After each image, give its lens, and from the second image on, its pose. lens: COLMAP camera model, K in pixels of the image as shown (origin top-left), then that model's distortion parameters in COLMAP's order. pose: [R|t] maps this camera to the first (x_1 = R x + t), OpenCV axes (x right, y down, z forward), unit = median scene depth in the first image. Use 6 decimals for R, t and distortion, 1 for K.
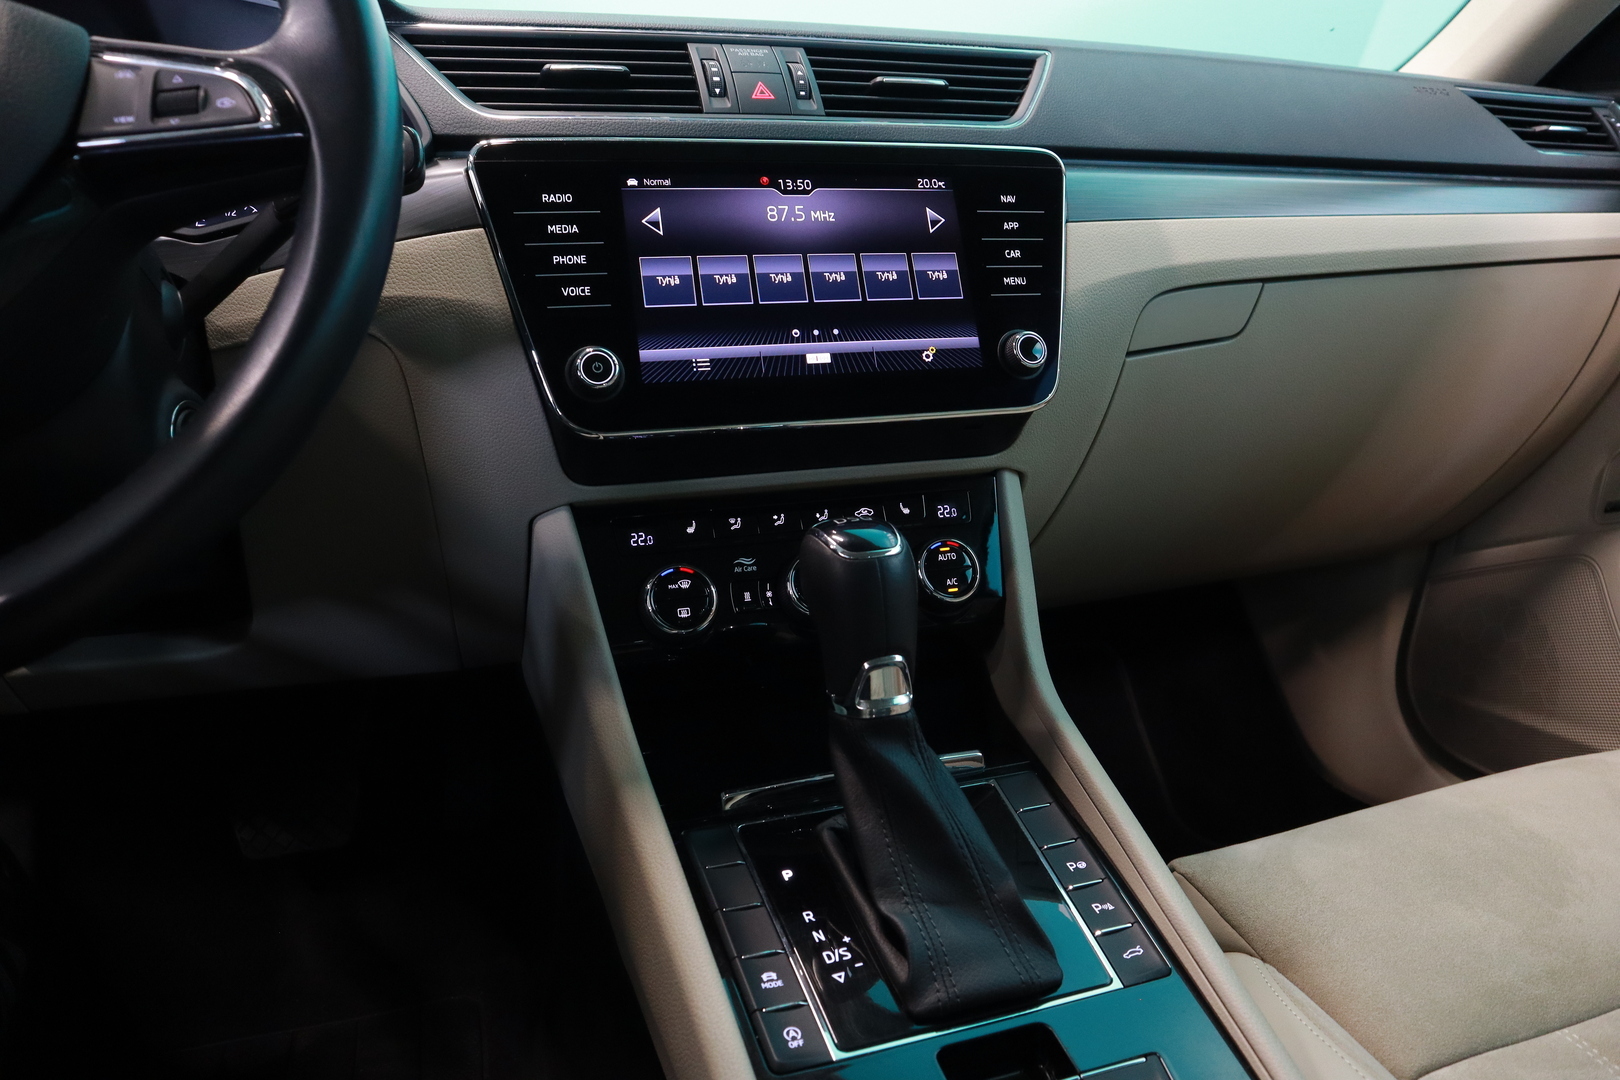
lens RADIAL K [[1120.4, 0, 809.6], [0, 1120.4, 526.4], [0, 0, 1]] dist [-0.109868, 0.065442]
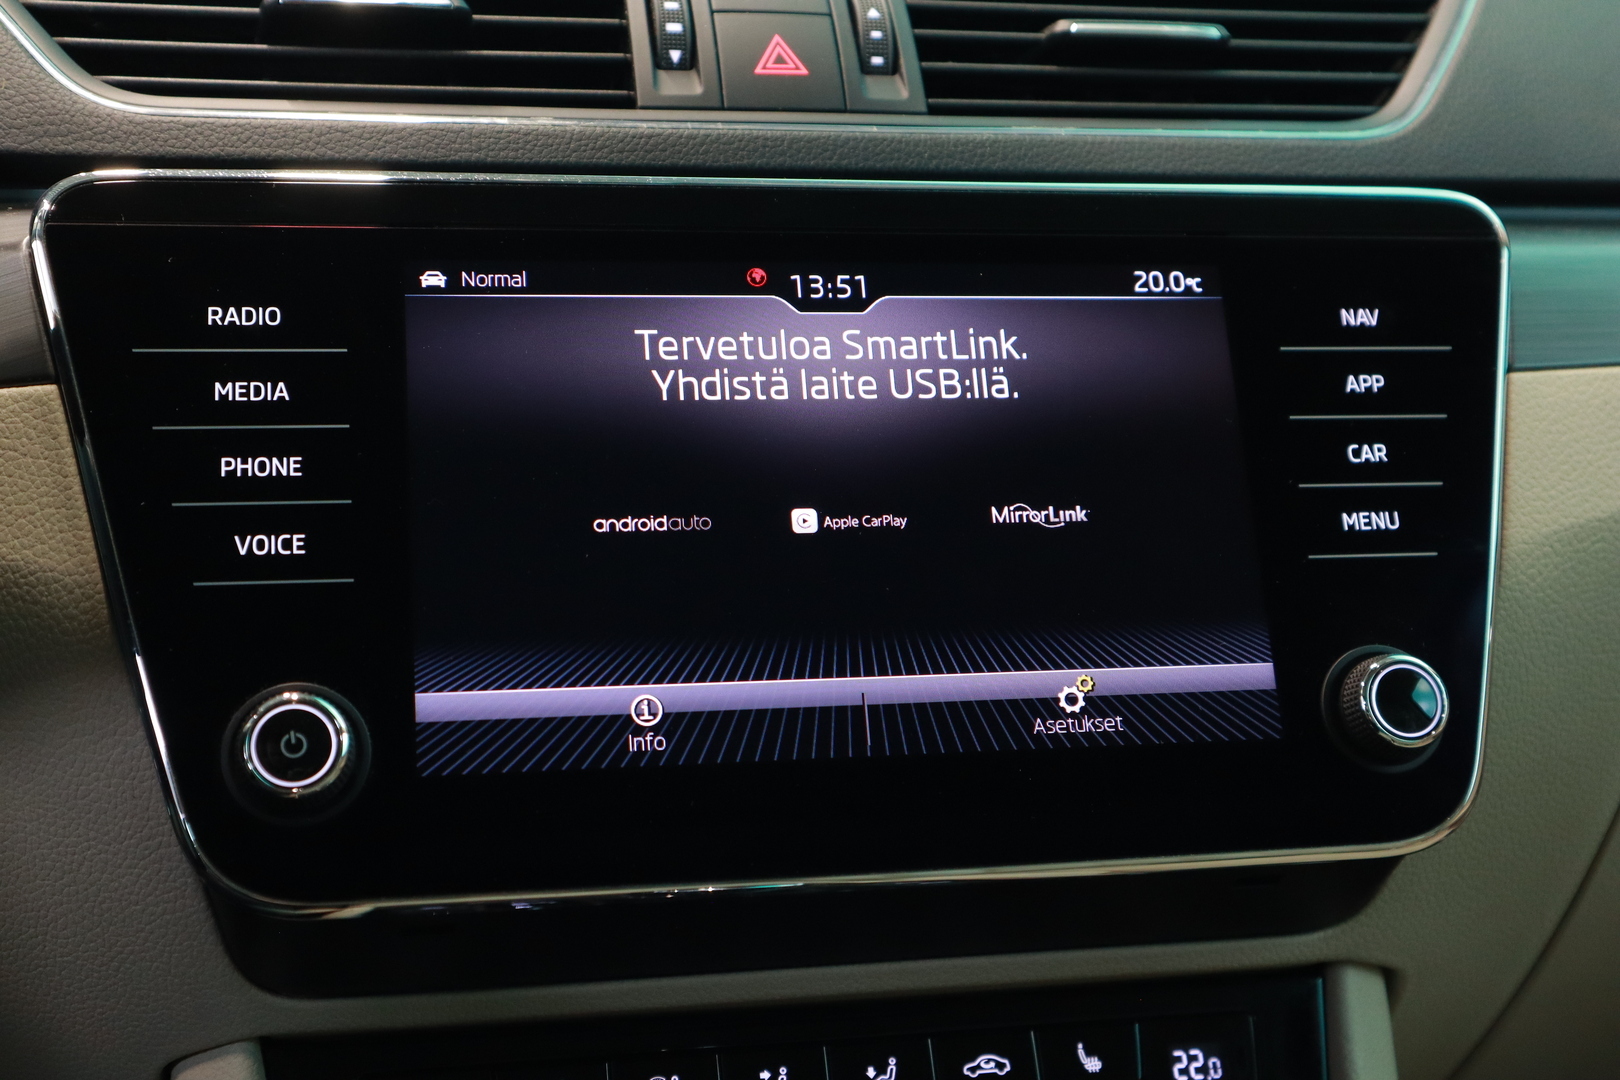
lens RADIAL K [[2108.9, 0, 818.8], [0, 2108.9, 530.1], [0, 0, 1]] dist [0.044701, 0.000000]
pose [[0.993898, 0.030223, -0.106079, 0.069554], [-0.042869, 0.991964, -0.119039, -0.122366], [0.101629, 0.122860, 0.987207, 0.226226]]
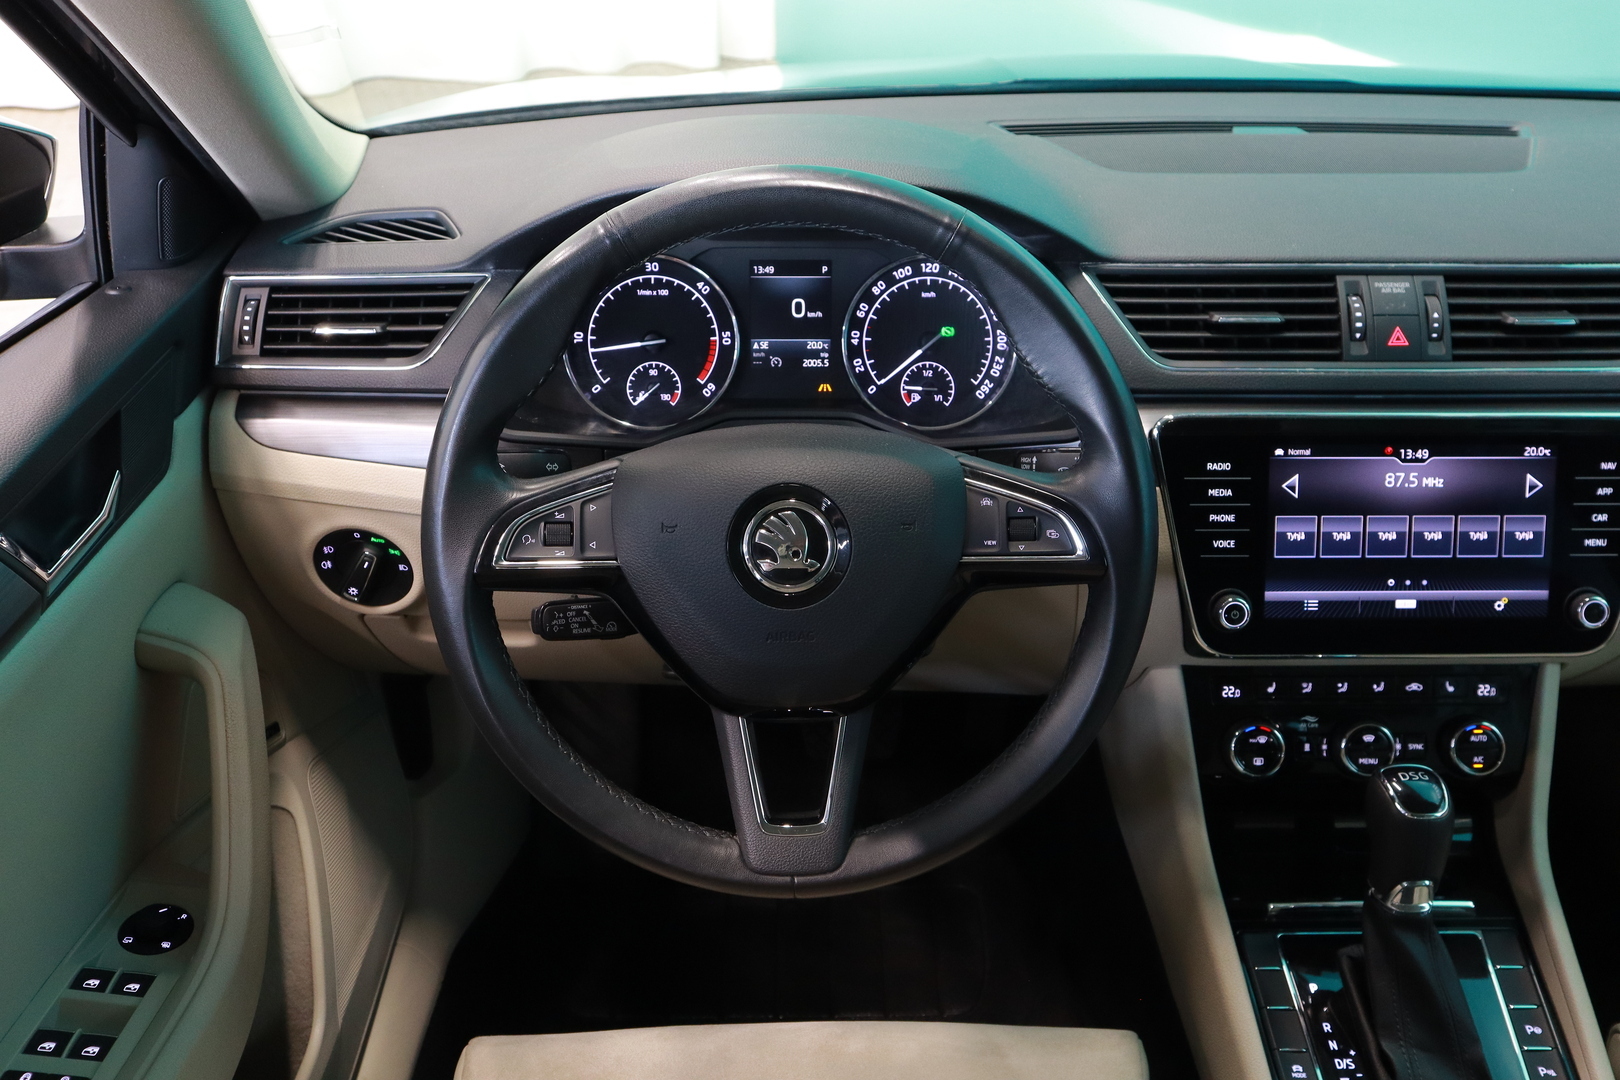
lens RADIAL K [[1427.4, 0, 816.9], [0, 1427.4, 531.6], [0, 0, 1]] dist [-0.079924, 0.129594]
pose [[0.950956, 0.165478, -0.261342, -0.213924], [-0.085376, 0.952469, 0.292428, -0.619684], [0.297311, -0.255774, 0.919884, -0.615629]]
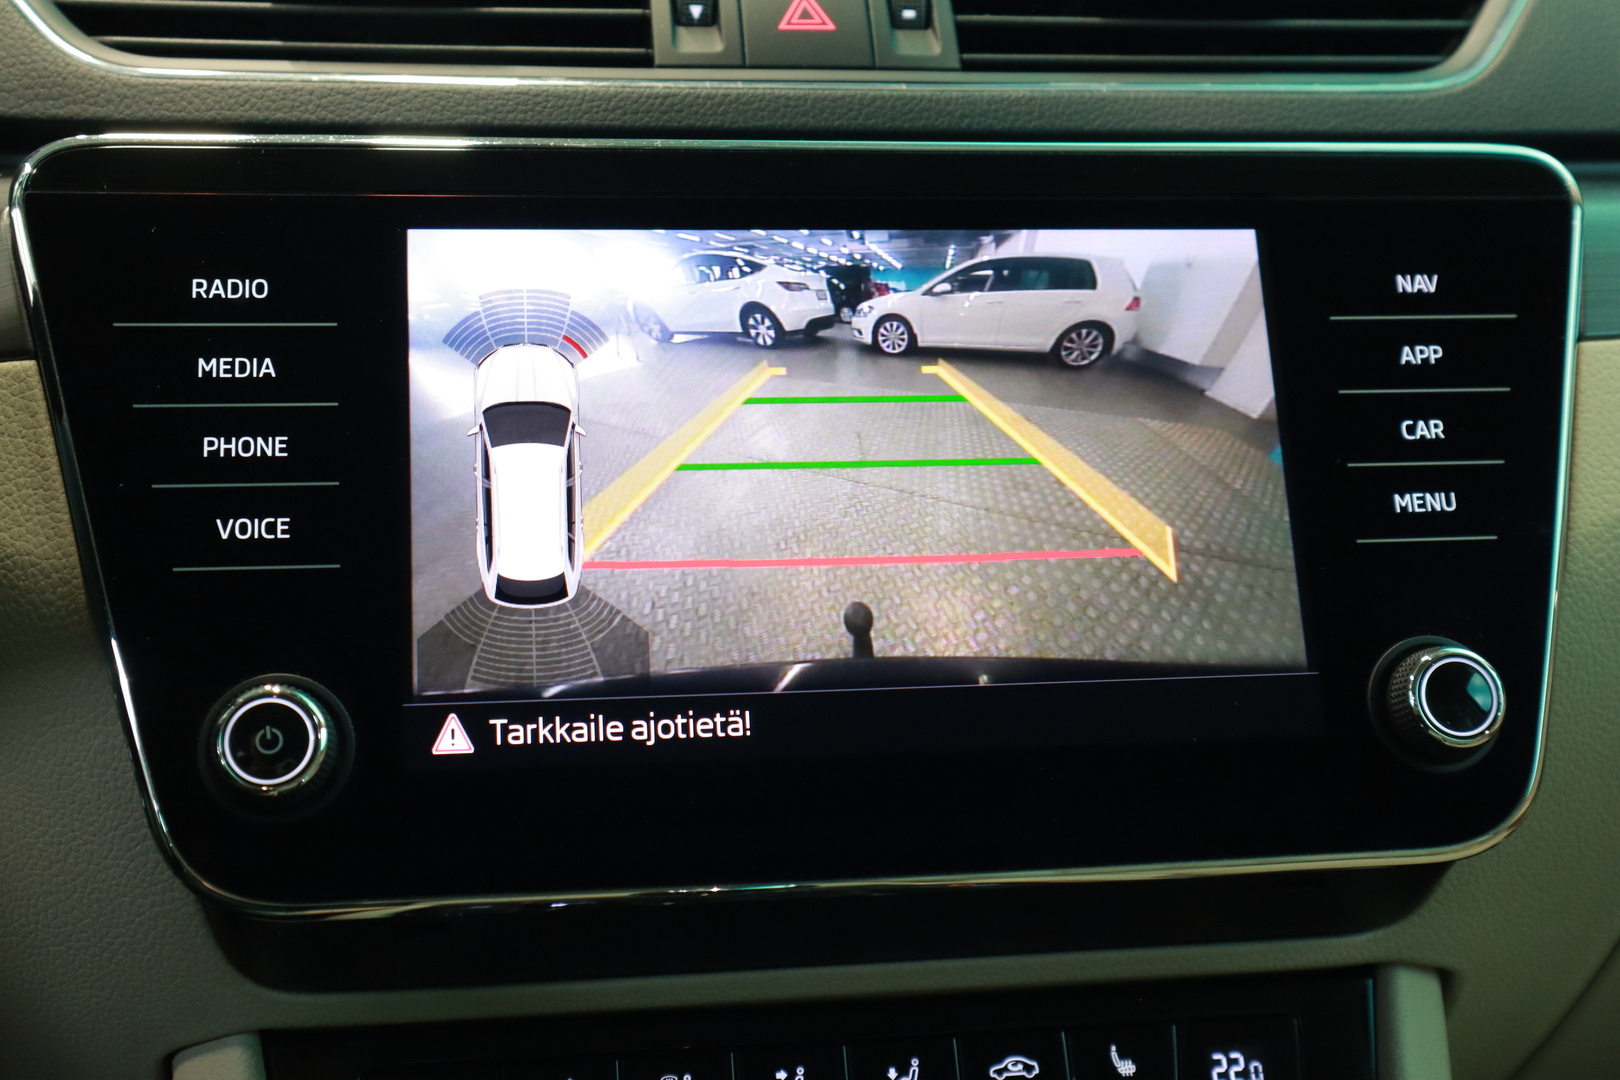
lens RADIAL K [[2029.7, 0, 817.4], [0, 2029.7, 523.6], [0, 0, 1]] dist [0.048934, 0.000000]
pose [[0.986309, 0.036818, -0.160748, 0.096415], [-0.051923, 0.994514, -0.090802, -0.145980], [0.156523, 0.097905, 0.982810, 0.294298]]
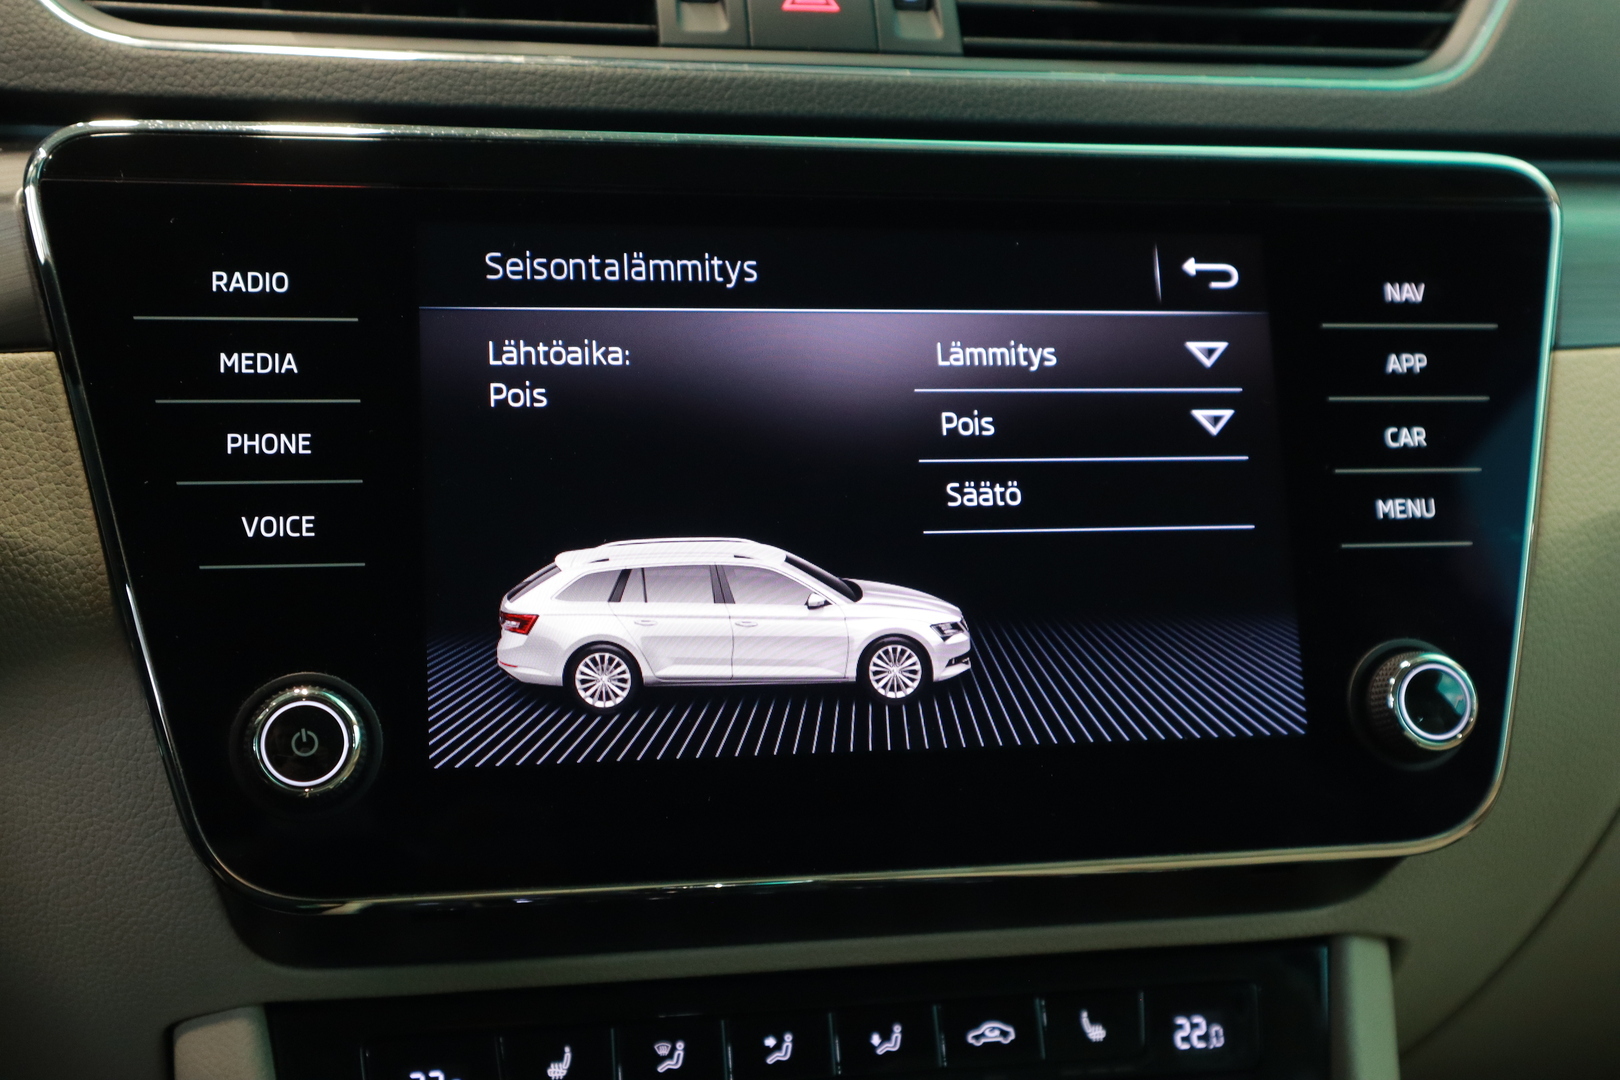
lens RADIAL K [[2108.9, 0, 818.4], [0, 2108.9, 534.7], [0, 0, 1]] dist [0.044701, 0.000000]
pose [[0.993968, 0.066488, -0.087219, 0.044917], [-0.068210, 0.997528, -0.016910, -0.193319], [0.085879, 0.022757, 0.996046, 0.241150]]
